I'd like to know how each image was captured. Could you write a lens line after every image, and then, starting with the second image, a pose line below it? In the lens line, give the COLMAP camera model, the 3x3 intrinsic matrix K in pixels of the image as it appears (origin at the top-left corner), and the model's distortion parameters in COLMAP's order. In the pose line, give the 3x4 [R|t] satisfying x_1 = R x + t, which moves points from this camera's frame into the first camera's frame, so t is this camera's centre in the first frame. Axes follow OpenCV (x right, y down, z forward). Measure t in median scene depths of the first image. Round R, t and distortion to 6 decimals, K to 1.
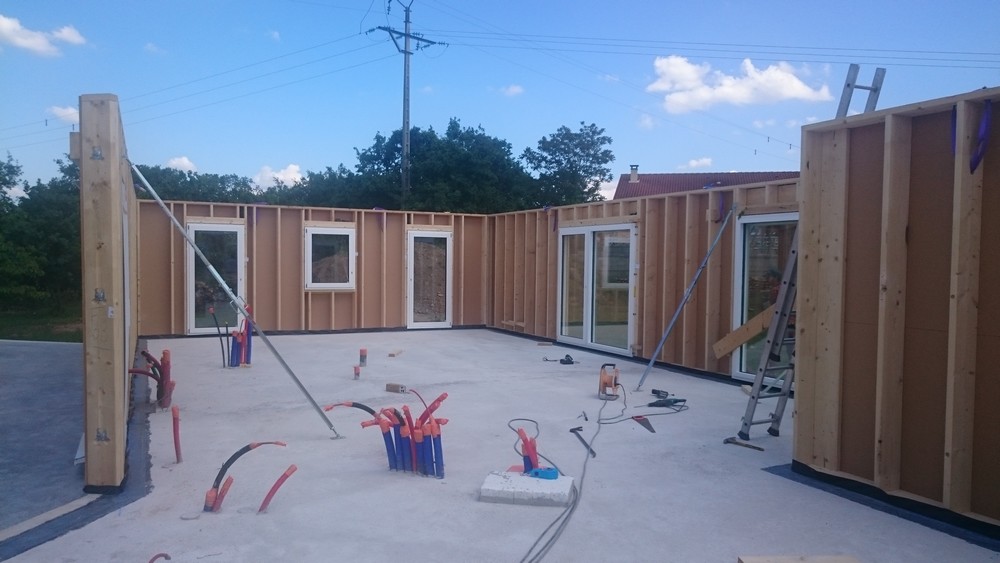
lens RADIAL K [[762.7, 0, 538.2], [0, 762.7, 255.1], [0, 0, 1]] dist [-0.044822, -0.002534]
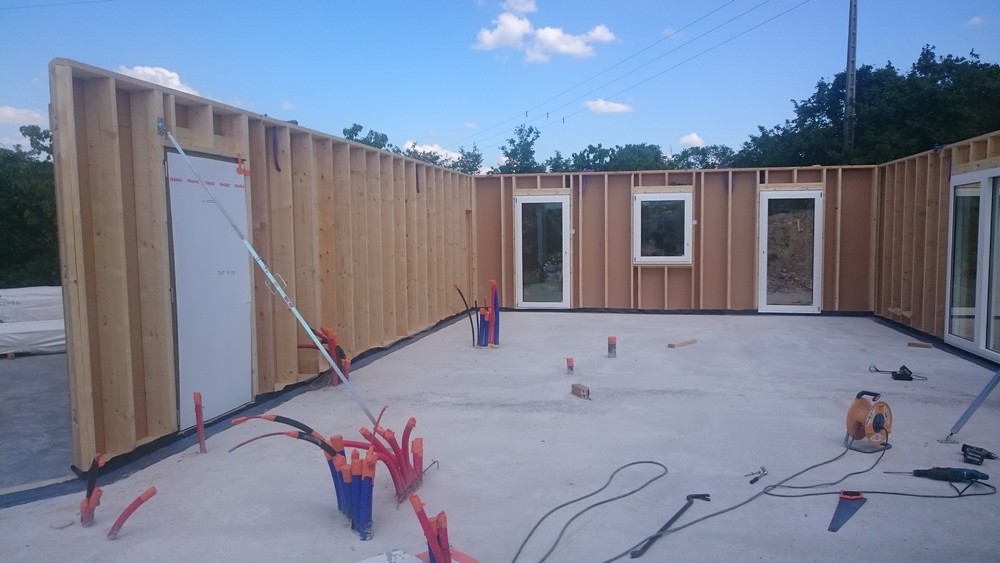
lens RADIAL K [[757.5, 0, 500.0], [0, 757.5, 281.5], [0, 0, 1]] dist [-0.011907, -0.004089]
pose [[0.751482, 0.023315, -0.659341, 0.148441], [0.024992, 0.997652, 0.063763, 0.004710], [0.659280, -0.064394, 0.749135, 0.200149]]
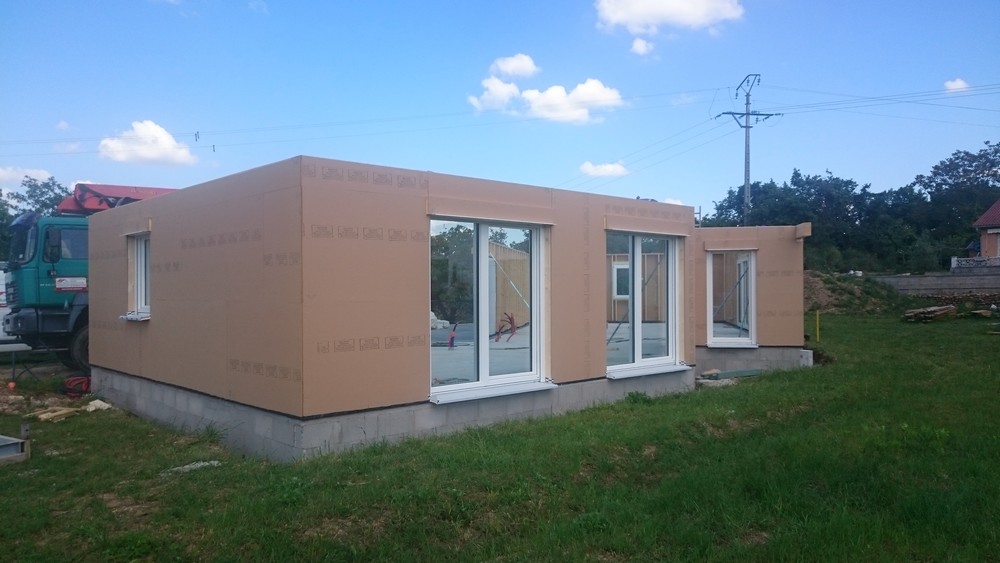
lens RADIAL K [[729.1, 0, 497.8], [0, 729.1, 286.5], [0, 0, 1]] dist [0.007014, -0.001412]
pose [[0.761218, -0.013408, -0.648358, 0.562230], [0.019956, 0.999797, 0.002753, 0.004543], [0.648189, -0.015034, 0.761331, -0.473256]]
